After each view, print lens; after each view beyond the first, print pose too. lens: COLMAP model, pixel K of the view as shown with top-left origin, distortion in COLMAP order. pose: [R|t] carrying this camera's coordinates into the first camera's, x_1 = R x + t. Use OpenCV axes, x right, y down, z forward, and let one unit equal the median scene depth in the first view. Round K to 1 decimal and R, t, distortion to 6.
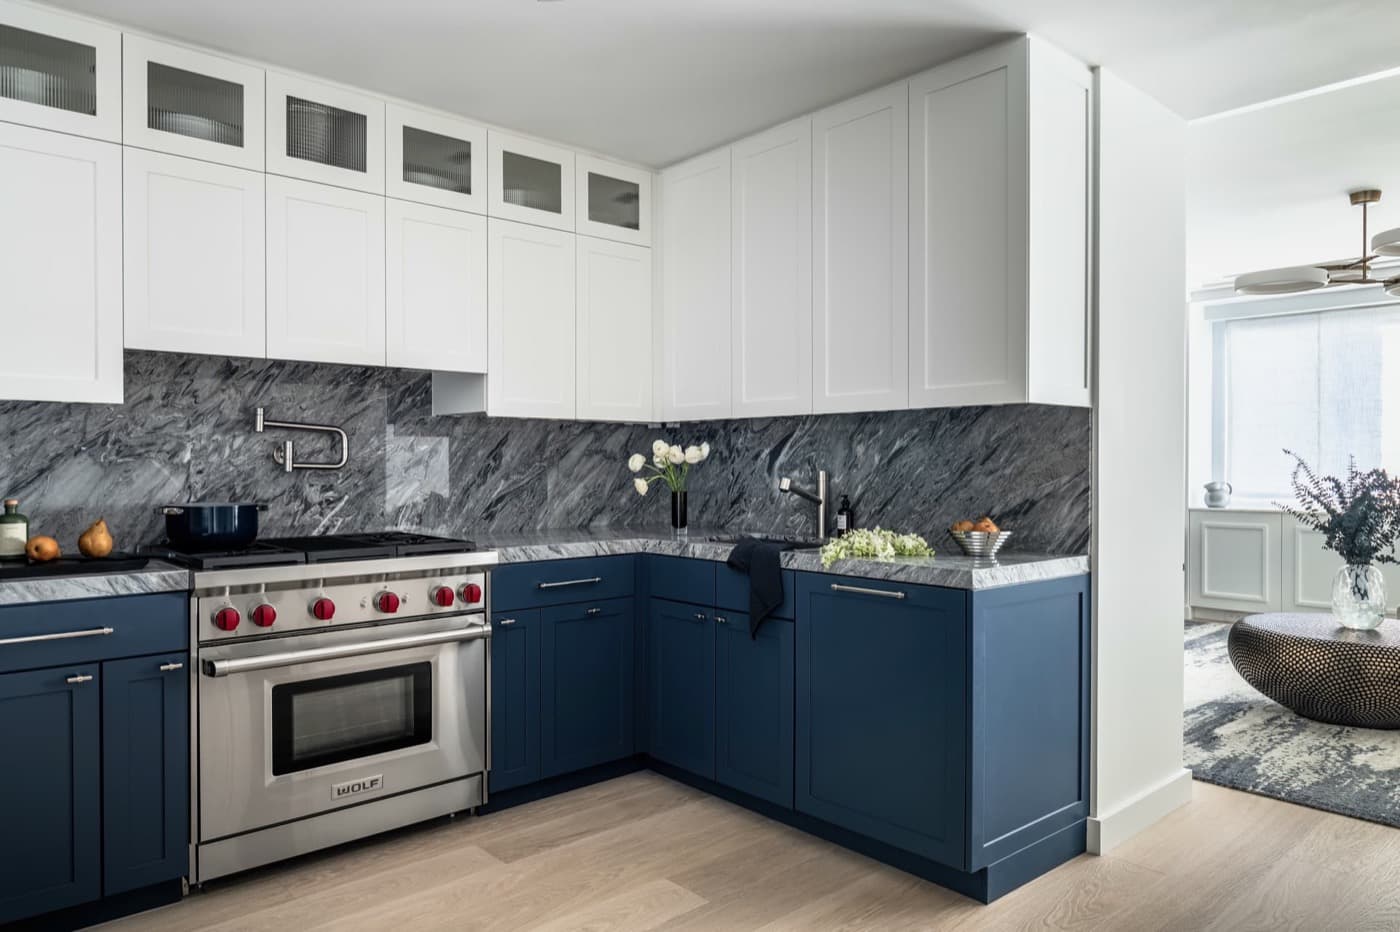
lens RADIAL K [[959.7, 0, 696.8], [0, 959.7, 480.0], [0, 0, 1]] dist [0.002305, -0.001464]
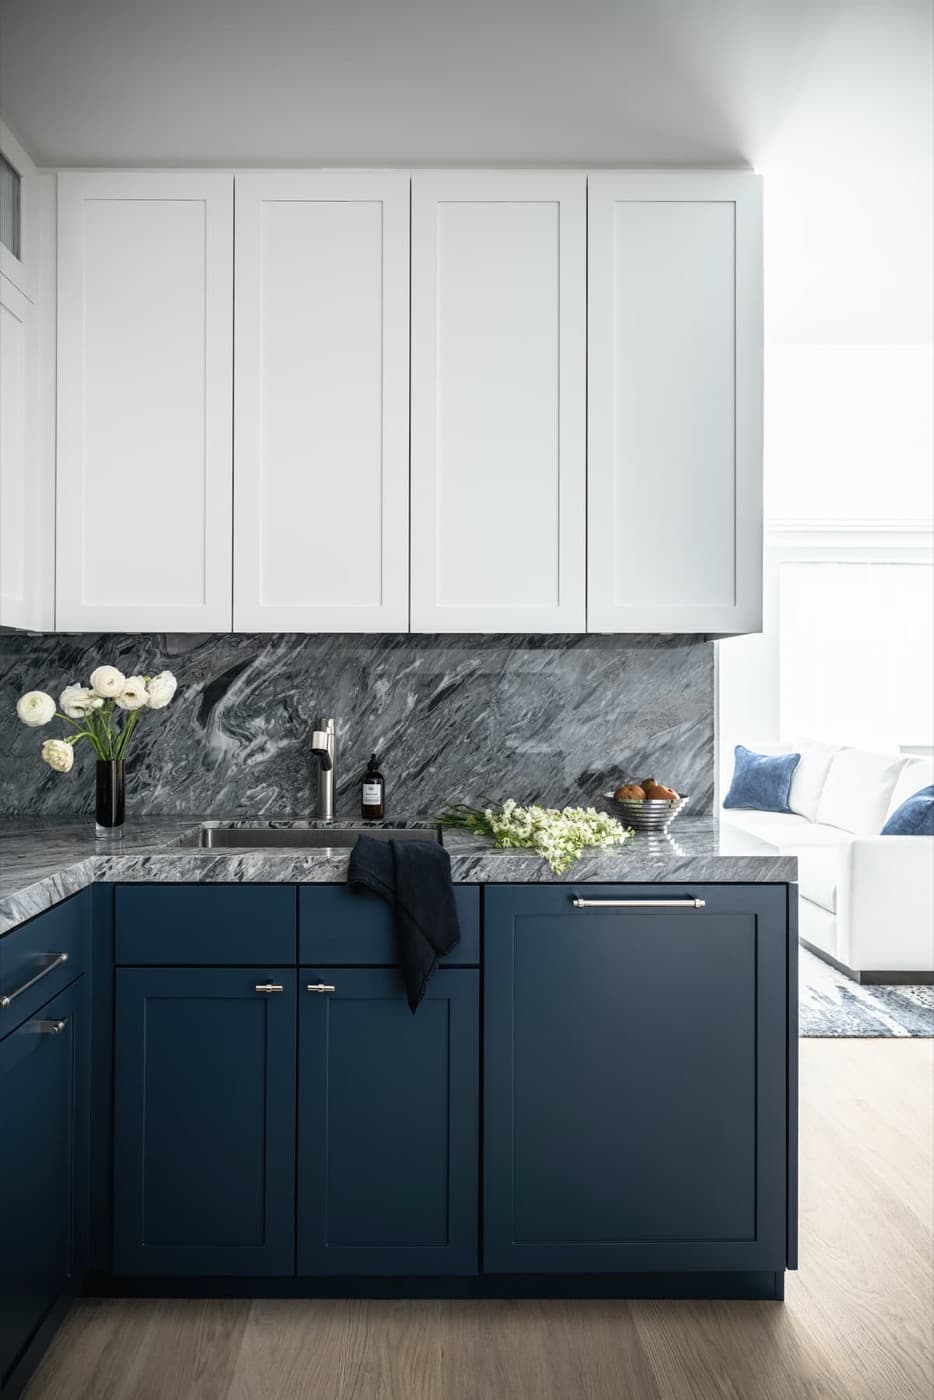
lens RADIAL K [[959.7, 0, 437.1], [0, 959.7, 694.4], [0, 0, 1]] dist [0.002305, -0.001464]
pose [[0.657708, 0.001641, 0.753271, -0.340059], [0.010593, 0.999879, -0.011427, -0.018915], [-0.753199, 0.015495, 0.657611, 0.541534]]
